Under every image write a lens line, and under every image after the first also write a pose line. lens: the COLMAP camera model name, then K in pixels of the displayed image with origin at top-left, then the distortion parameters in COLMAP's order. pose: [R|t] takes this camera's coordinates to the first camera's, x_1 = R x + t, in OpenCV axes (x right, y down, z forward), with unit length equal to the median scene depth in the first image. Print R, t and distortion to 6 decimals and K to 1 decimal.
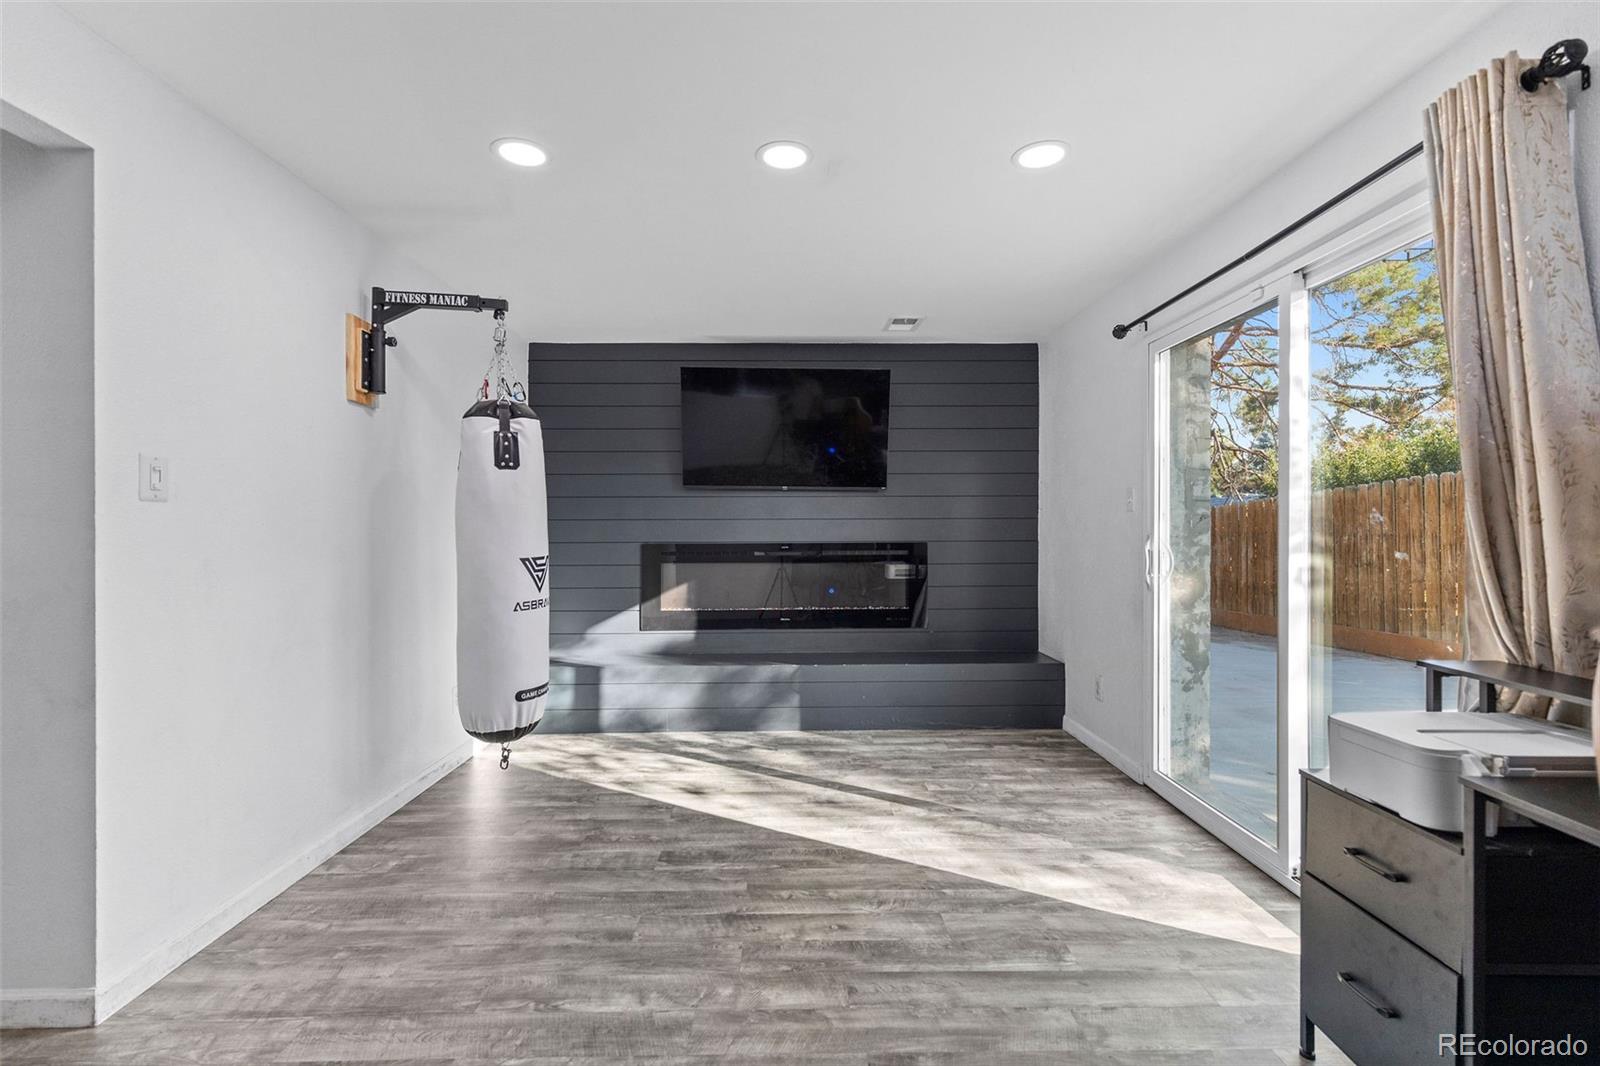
lens RADIAL K [[731.3, 0, 797.6], [0, 731.3, 528.6], [0, 0, 1]] dist [0.008767, -0.000681]
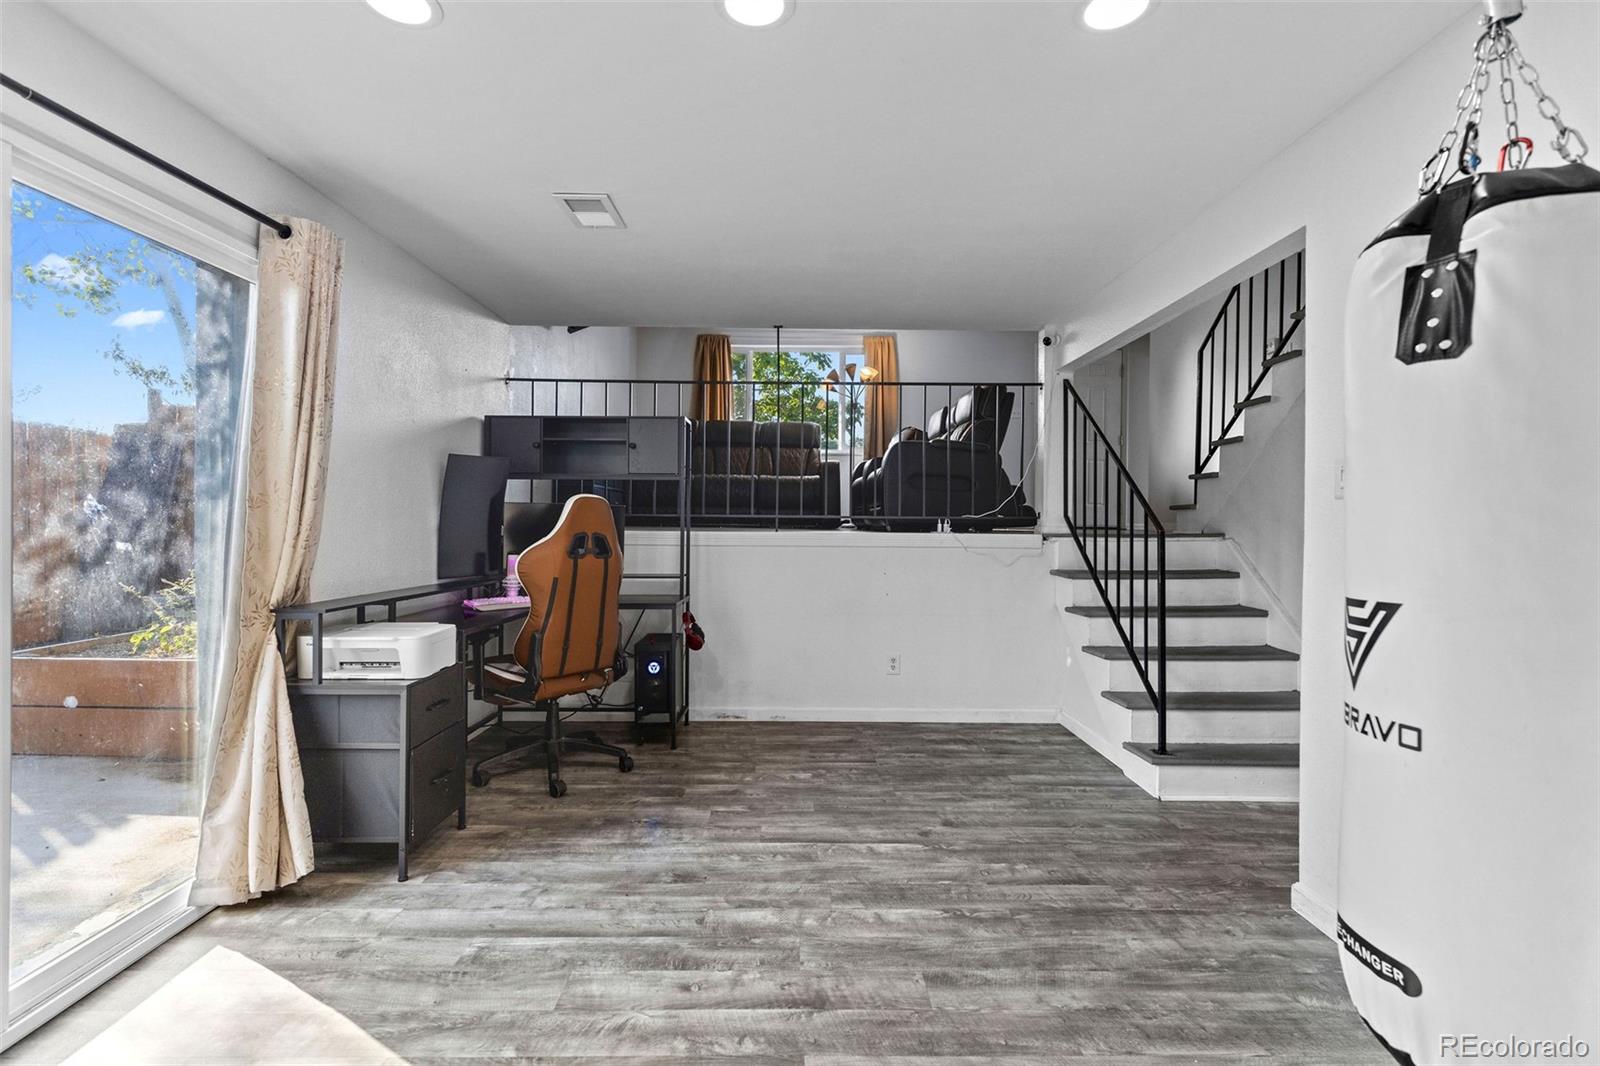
lens RADIAL K [[731.3, 0, 806.2], [0, 731.3, 519.8], [0, 0, 1]] dist [0.008767, -0.000681]
pose [[-0.999979, -0.005539, -0.003236, -0.079227], [-0.005550, 0.999979, 0.003323, -0.006076], [0.003217, 0.003341, -0.999989, 1.996194]]
